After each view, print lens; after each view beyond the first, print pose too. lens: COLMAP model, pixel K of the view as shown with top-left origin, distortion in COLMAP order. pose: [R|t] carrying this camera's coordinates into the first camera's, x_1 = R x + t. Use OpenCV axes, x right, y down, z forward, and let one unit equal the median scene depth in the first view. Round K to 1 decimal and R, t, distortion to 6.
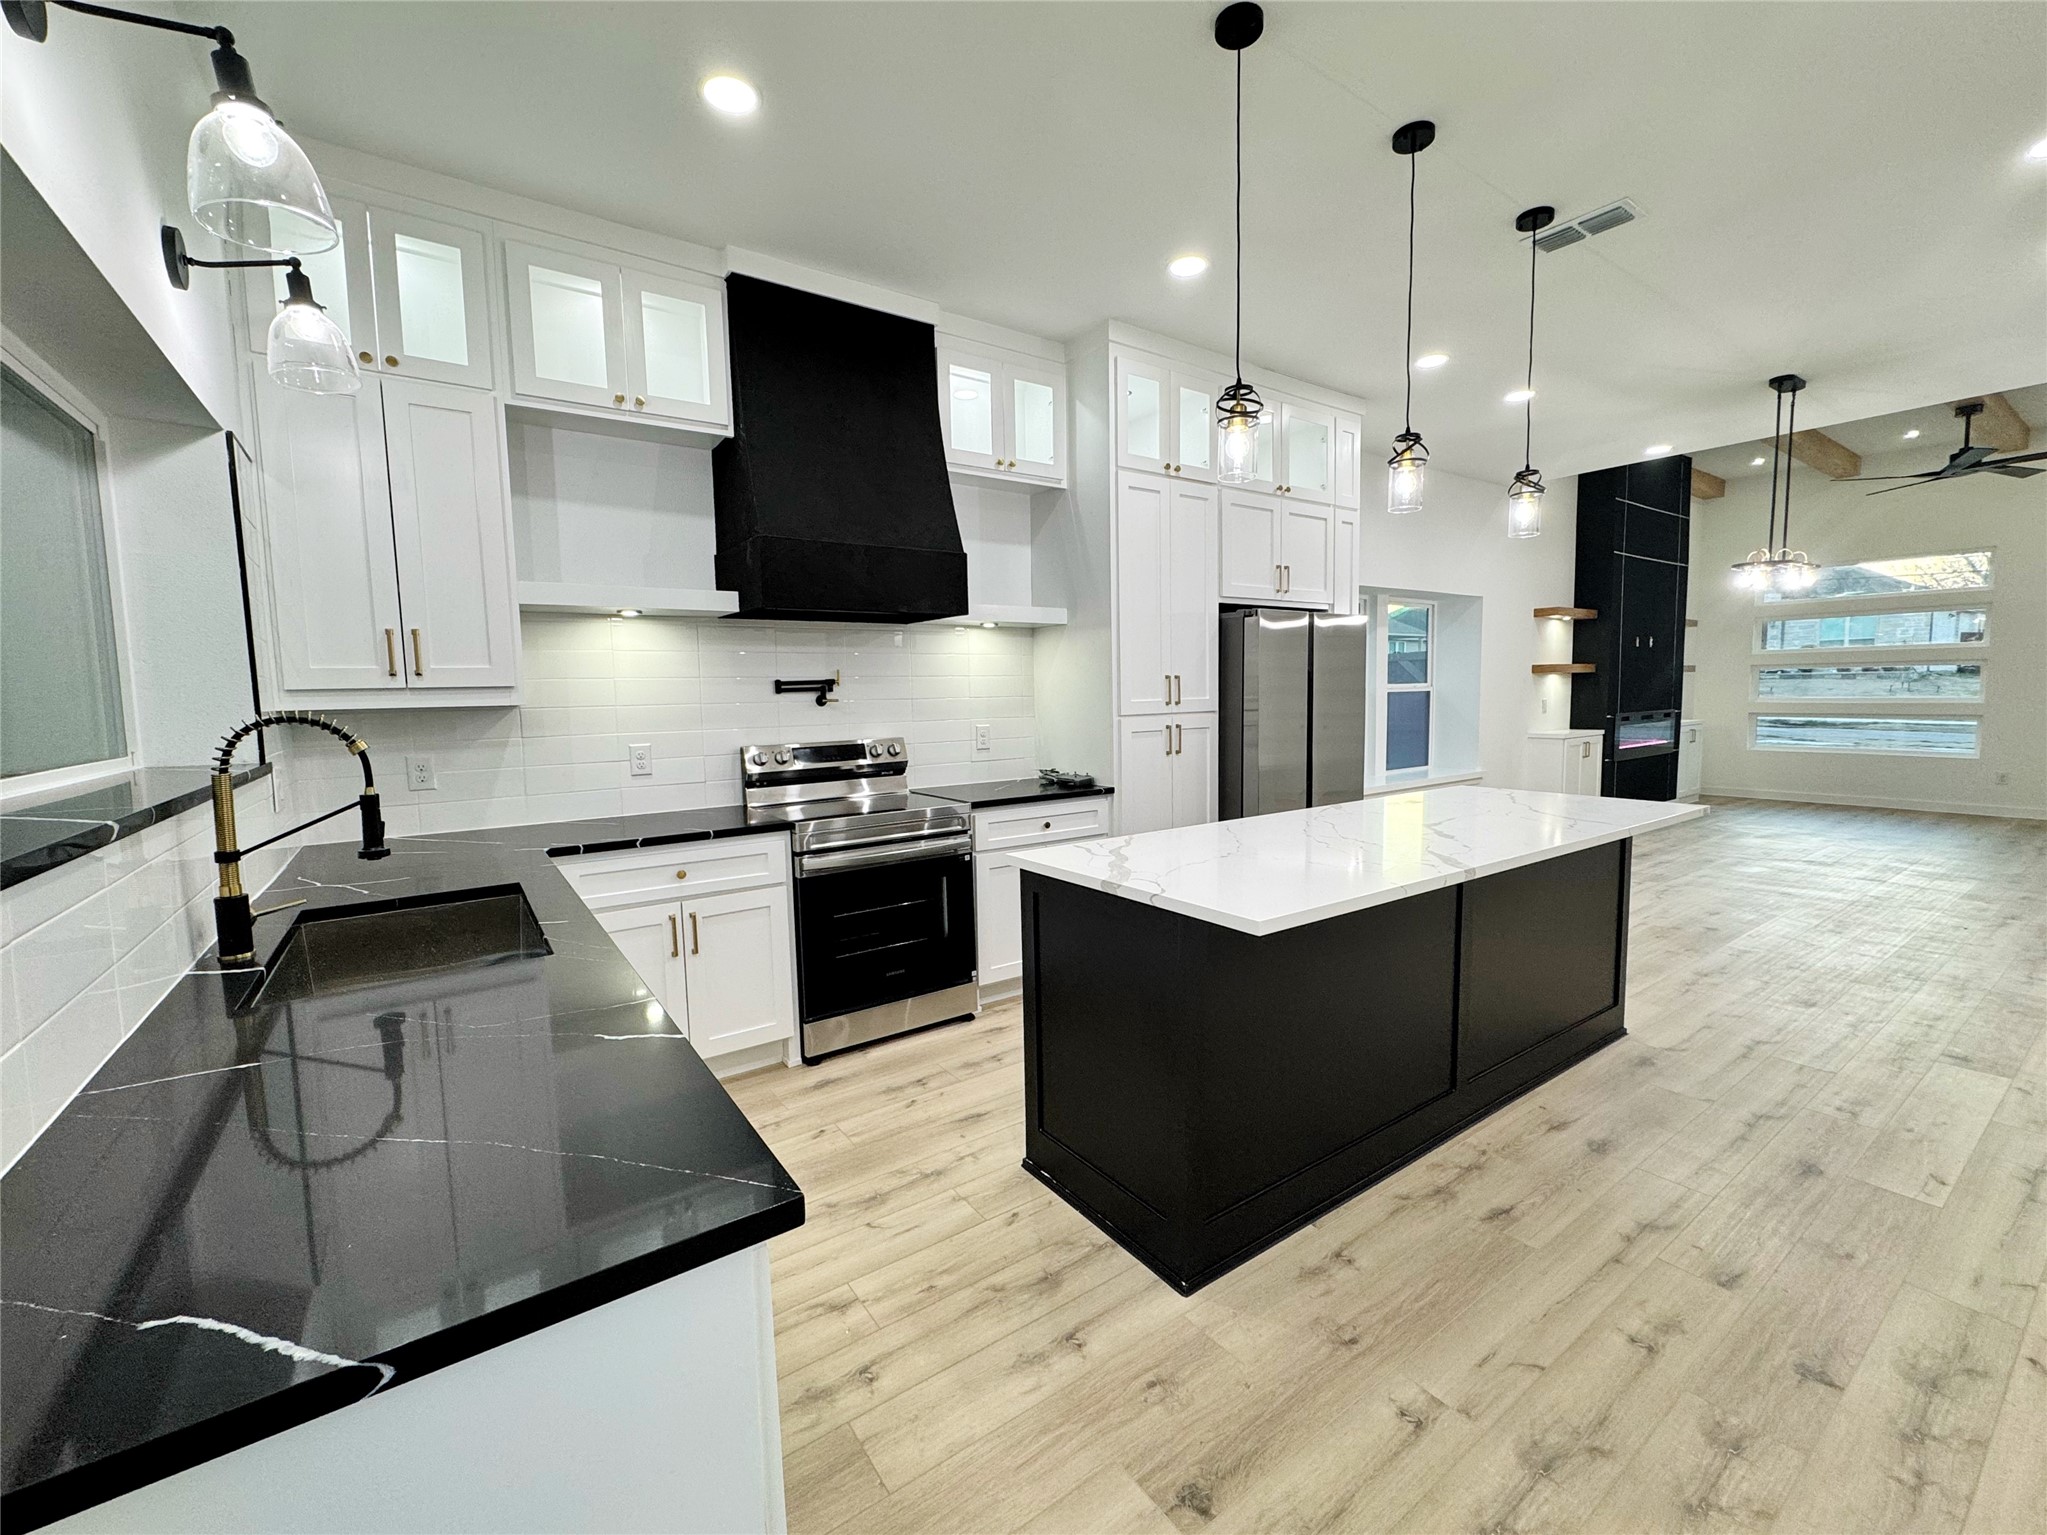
lens RADIAL K [[840.3, 0, 1015.5], [0, 840.3, 764.7], [0, 0, 1]] dist [-0.002094, 0.000624]
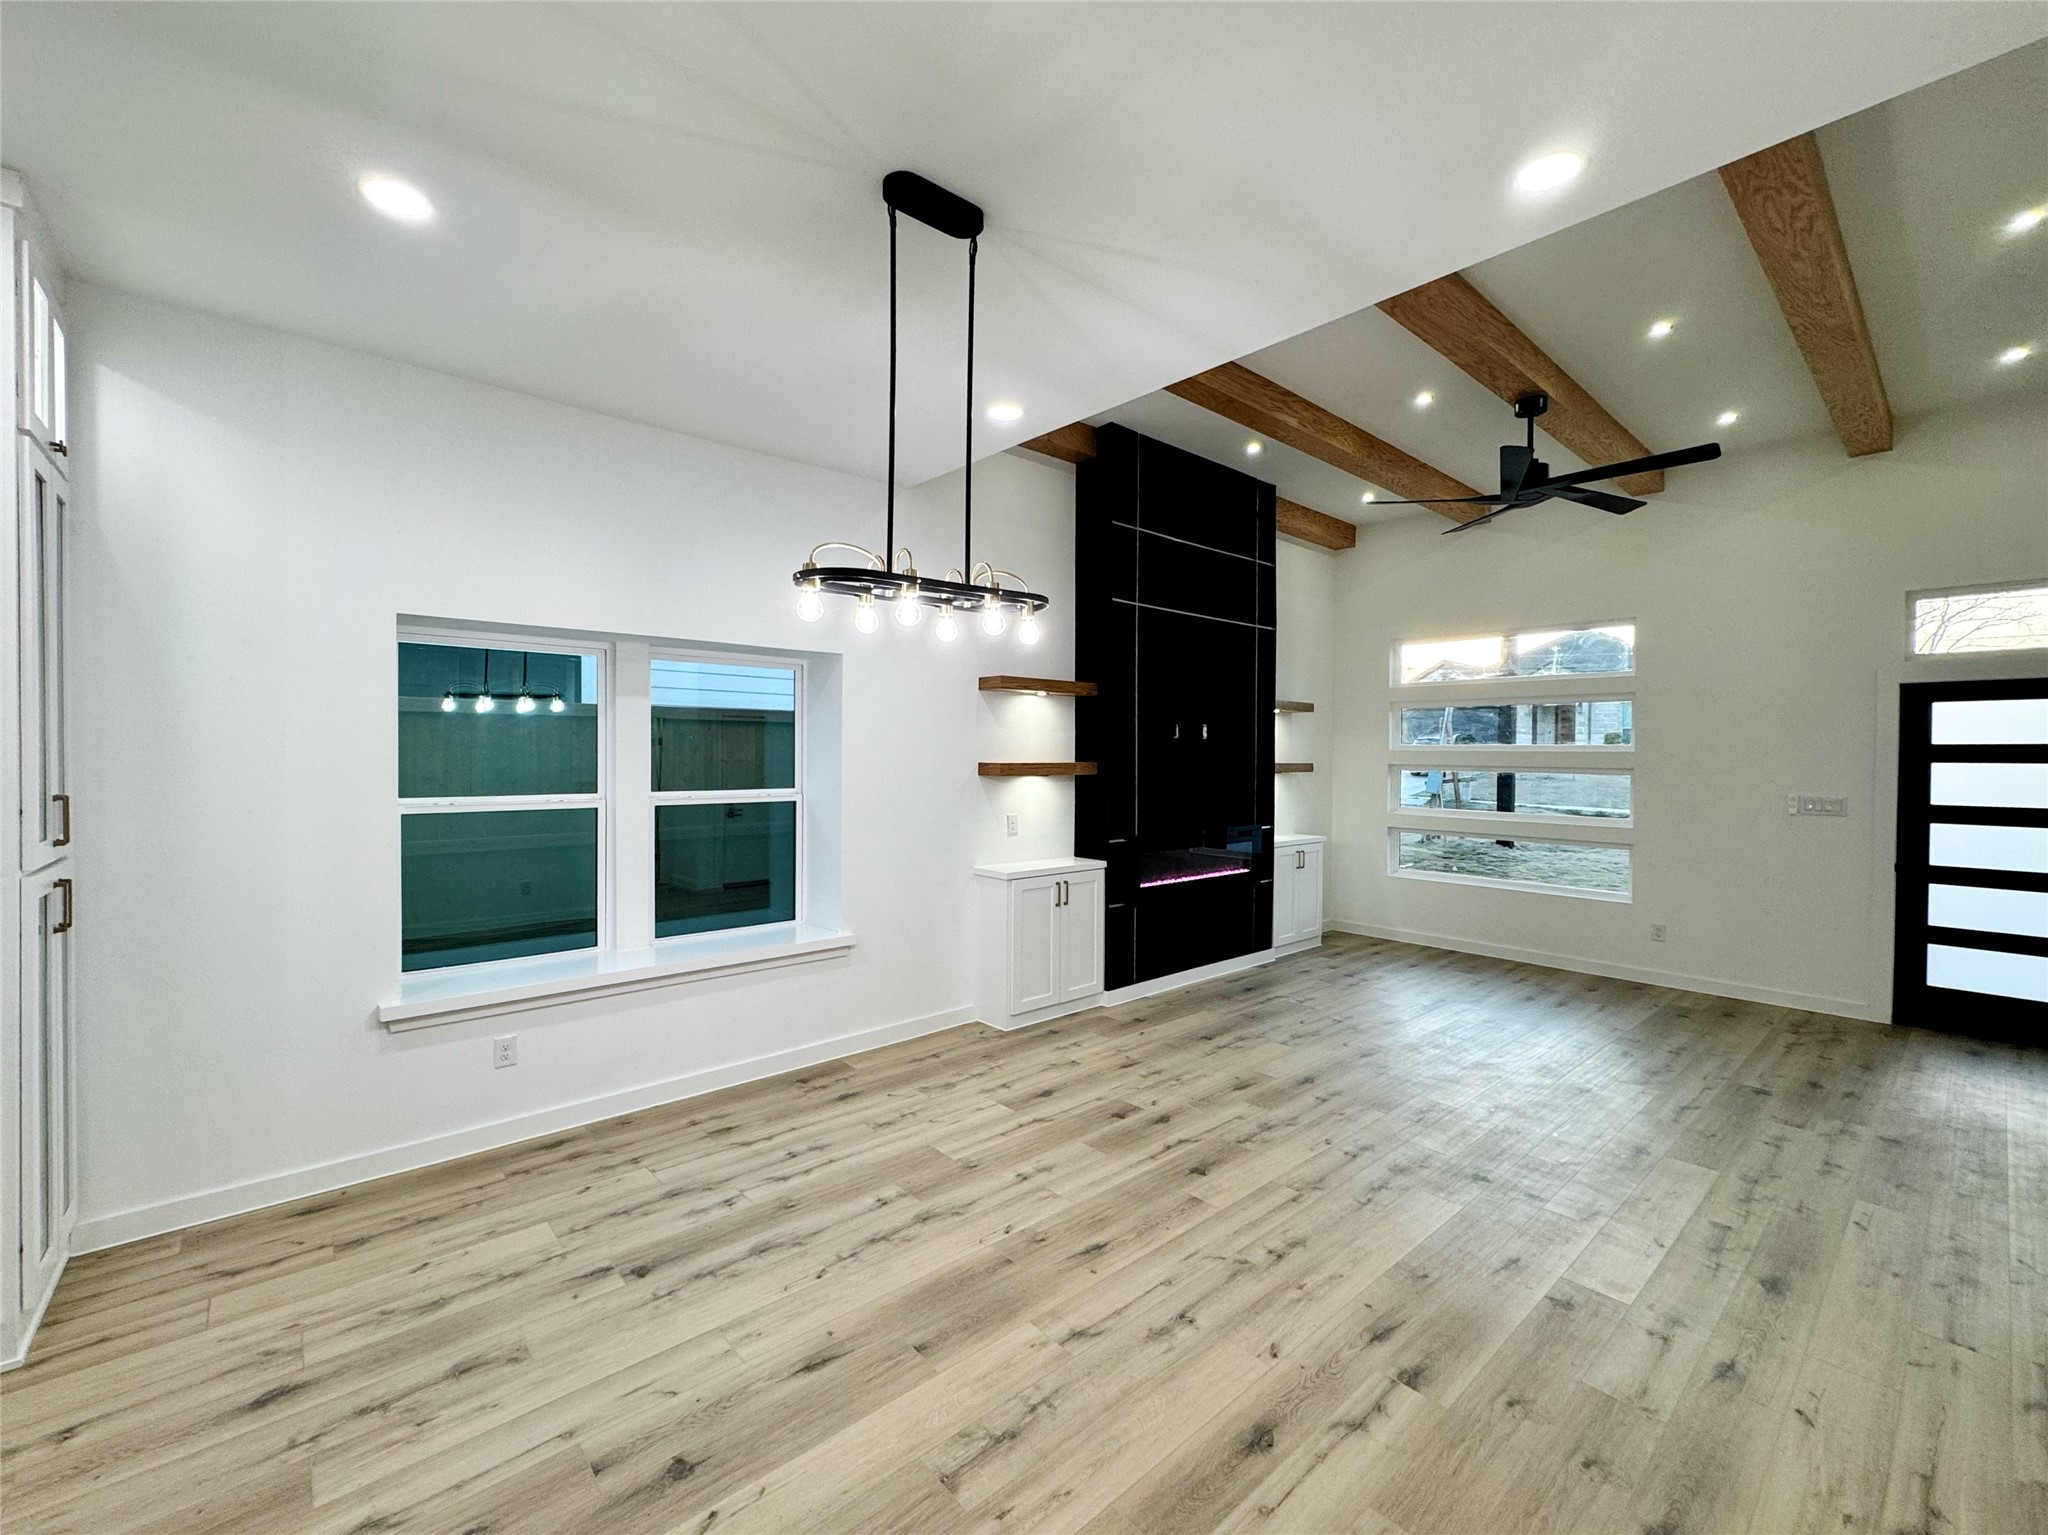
lens RADIAL K [[855.0, 0, 1017.9], [0, 855.0, 763.8], [0, 0, 1]] dist [-0.000826, 0.000489]
pose [[0.993313, 0.025042, 0.112707, 1.185577], [-0.016294, 0.996829, -0.077882, -0.139328], [-0.114300, 0.075525, 0.990571, 0.700703]]
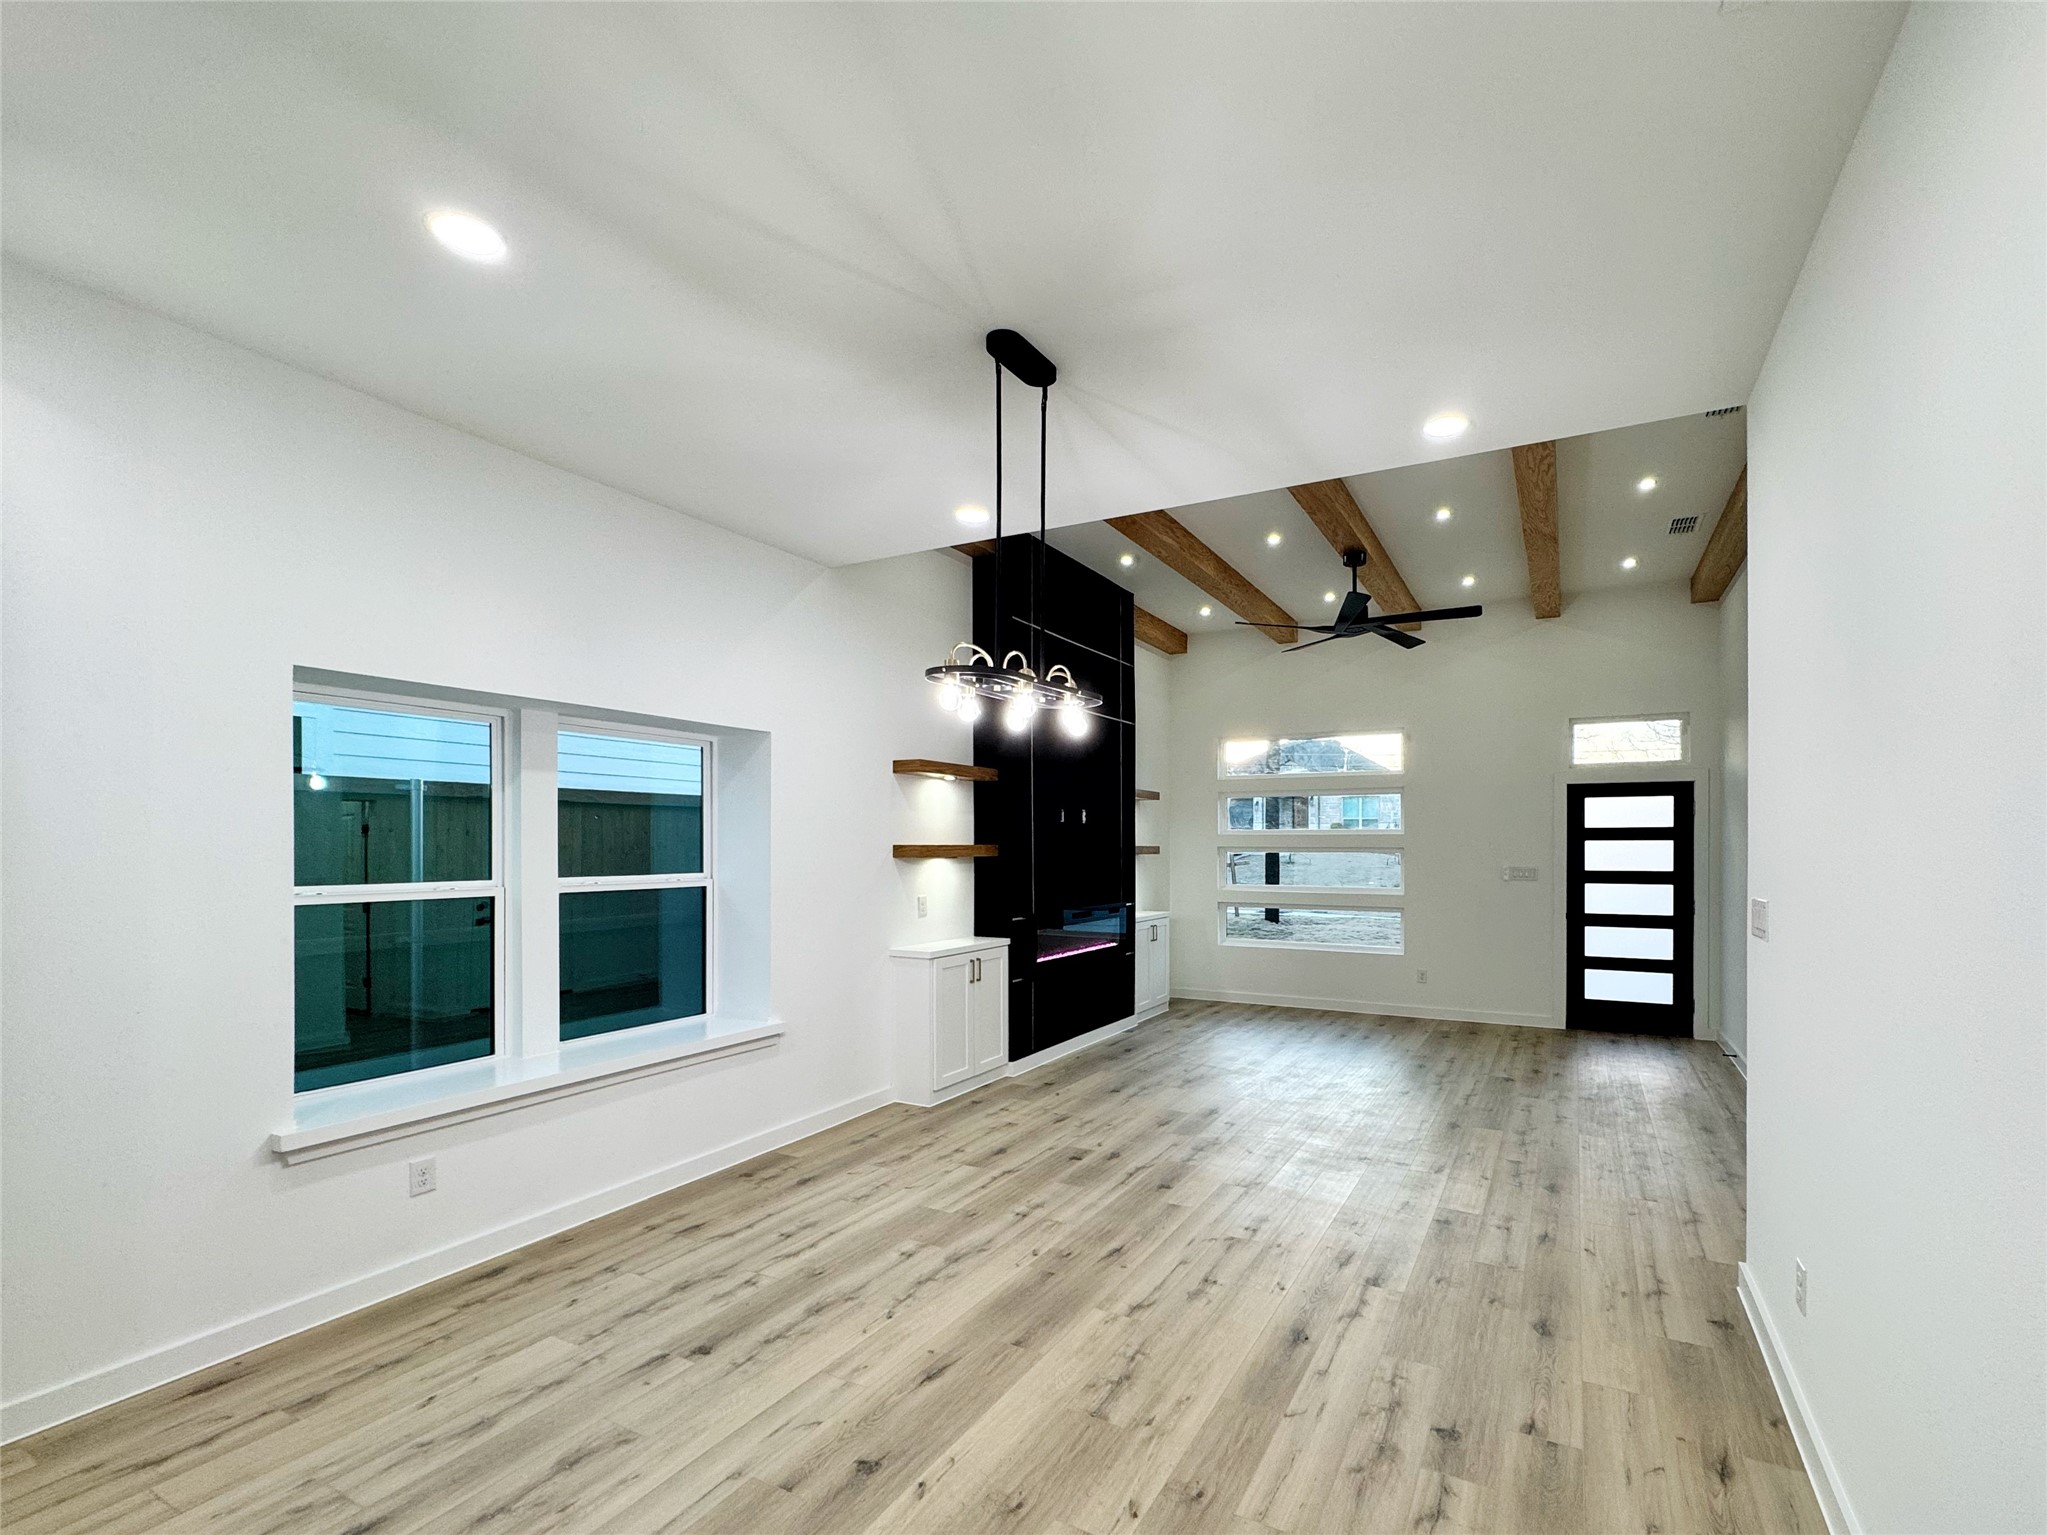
lens RADIAL K [[898.3, 0, 1127.5], [0, 898.3, 847.9], [0, 0, 1]] dist [0.000489, 0.000272]
pose [[0.874883, 0.018596, 0.483977, 0.904419], [0.025190, 0.996163, -0.083811, -0.110760], [-0.483679, 0.085516, 0.871058, 0.621413]]
